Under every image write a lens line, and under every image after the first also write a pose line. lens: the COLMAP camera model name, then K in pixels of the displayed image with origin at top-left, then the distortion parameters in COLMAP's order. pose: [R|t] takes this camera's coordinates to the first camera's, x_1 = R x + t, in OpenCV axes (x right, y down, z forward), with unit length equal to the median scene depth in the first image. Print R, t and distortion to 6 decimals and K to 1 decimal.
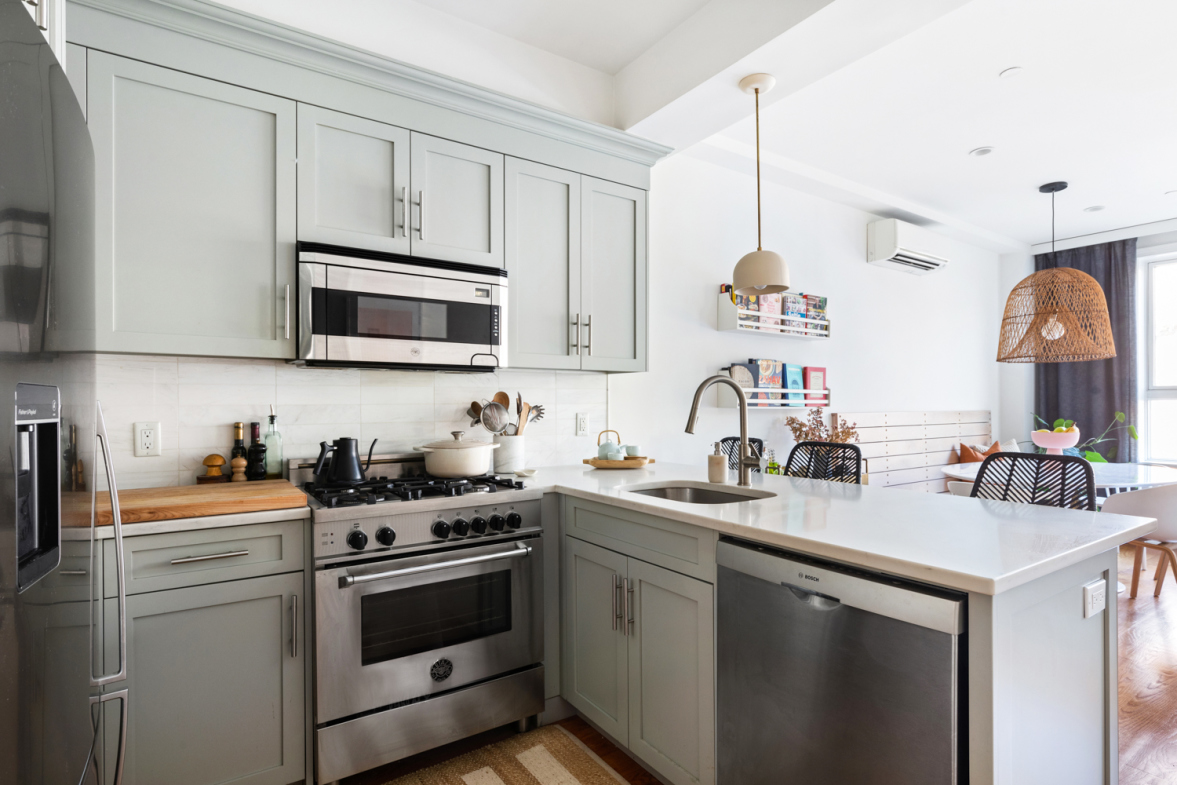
lens RADIAL K [[602.9, 0, 586.4], [0, 602.9, 403.7], [0, 0, 1]] dist [-0.006932, -0.002276]
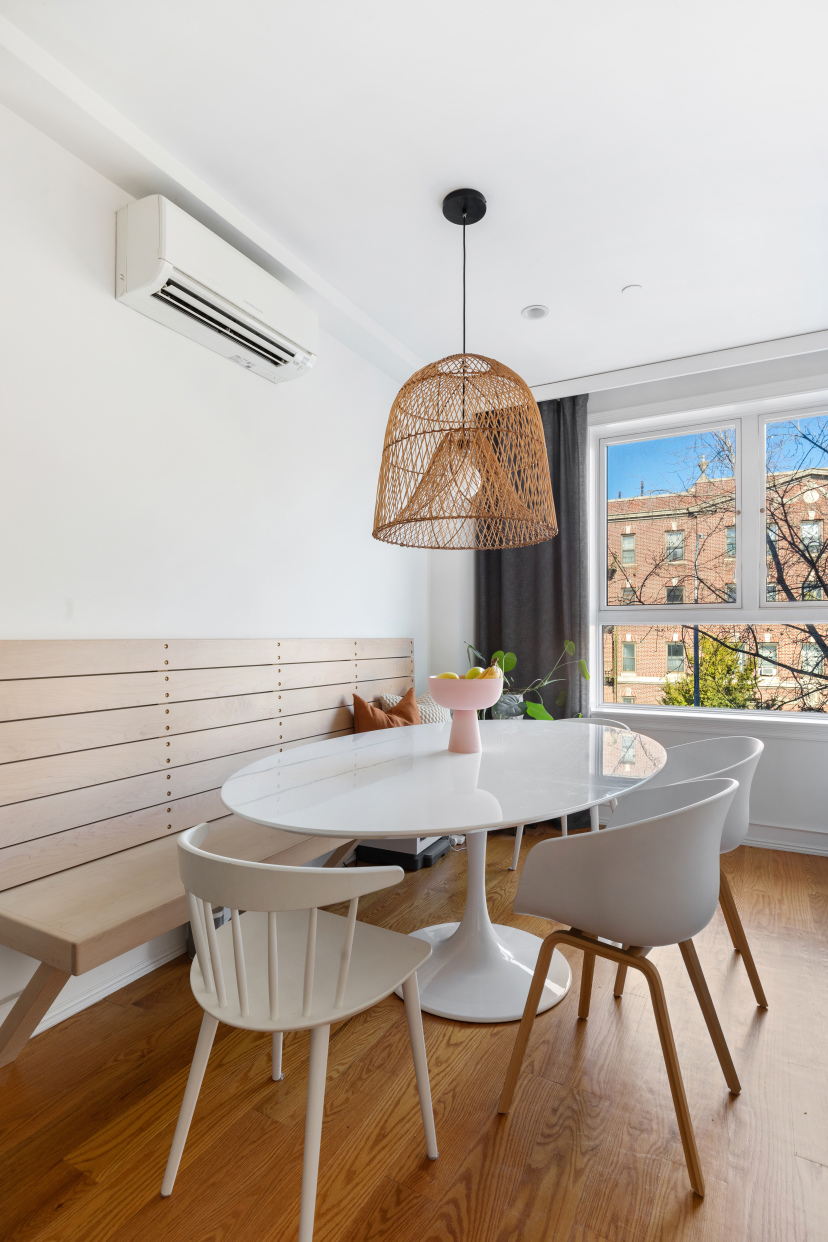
lens RADIAL K [[632.0, 0, 416.2], [0, 632.0, 623.2], [0, 0, 1]] dist [-0.026080, -0.001488]
pose [[0.887687, 0.014640, 0.460215, 0.395672], [-0.005711, 0.999768, -0.020788, 0.009668], [-0.460412, 0.015825, 0.887564, 0.431265]]
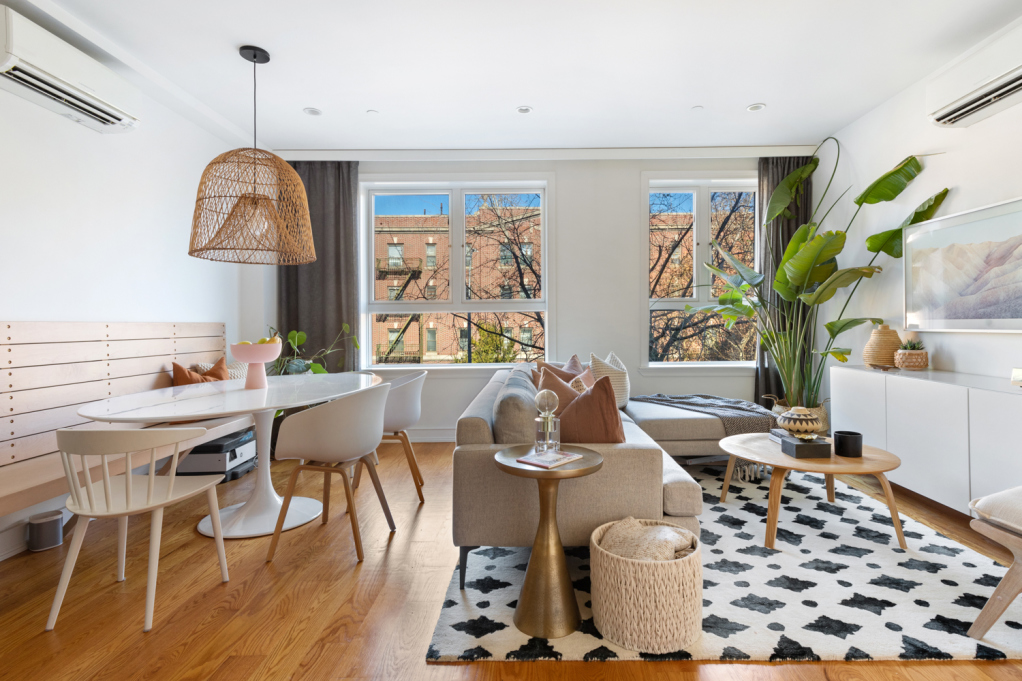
lens RADIAL K [[527.7, 0, 542.5], [0, 527.7, 318.2], [0, 0, 1]] dist [-0.003674, 0.000944]
pose [[0.541859, 0.008451, 0.840427, 0.299952], [0.004698, 0.999903, -0.013083, 0.018315], [-0.840457, 0.011037, 0.541766, 0.206279]]
